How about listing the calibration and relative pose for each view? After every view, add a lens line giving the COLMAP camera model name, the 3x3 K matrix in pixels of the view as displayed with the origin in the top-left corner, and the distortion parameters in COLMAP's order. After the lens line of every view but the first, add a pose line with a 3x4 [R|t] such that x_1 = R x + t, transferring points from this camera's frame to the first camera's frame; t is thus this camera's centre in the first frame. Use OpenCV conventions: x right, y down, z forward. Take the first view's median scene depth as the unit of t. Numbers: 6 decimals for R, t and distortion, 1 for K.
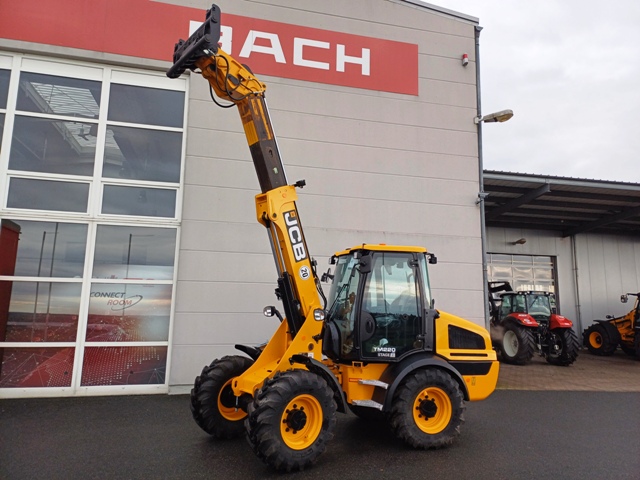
lens RADIAL K [[473.6, 0, 328.5], [0, 473.6, 234.8], [0, 0, 1]] dist [0.134190, -0.186267]
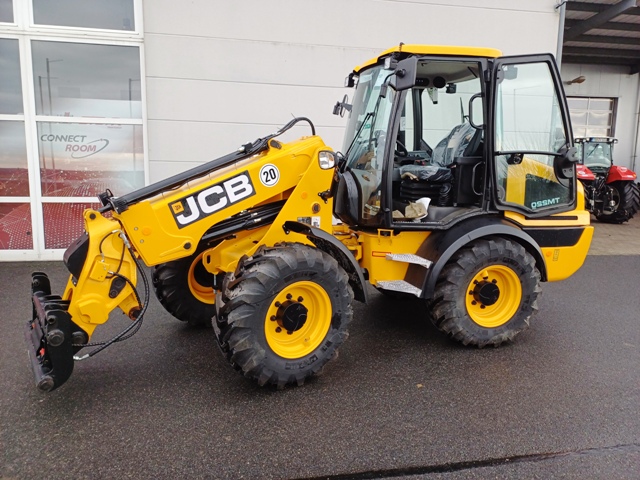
lens RADIAL K [[473.6, 0, 328.5], [0, 473.6, 234.8], [0, 0, 1]] dist [0.134190, -0.186267]
pose [[0.999035, 0.004488, -0.043685, 0.009487], [0.008491, 0.956247, 0.292438, 0.075290], [0.043086, -0.292527, 0.955286, 0.350236]]
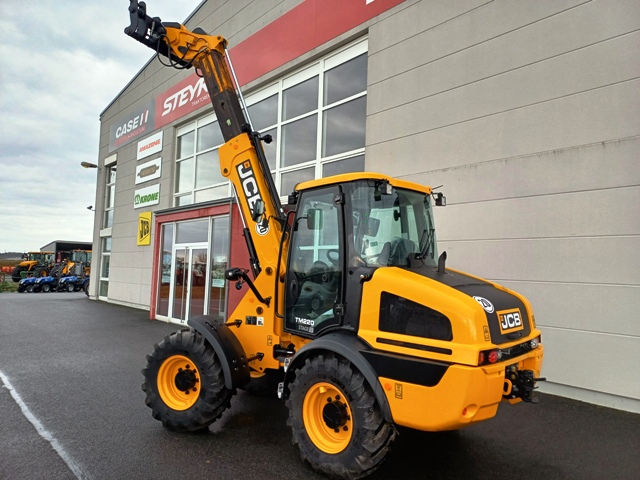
lens RADIAL K [[473.6, 0, 328.5], [0, 473.6, 234.8], [0, 0, 1]] dist [0.134190, -0.186267]
pose [[0.463168, -0.071694, -0.883366, 0.794038], [0.125419, 0.991994, -0.014750, 0.122678], [0.877351, -0.103959, 0.468452, 0.700237]]
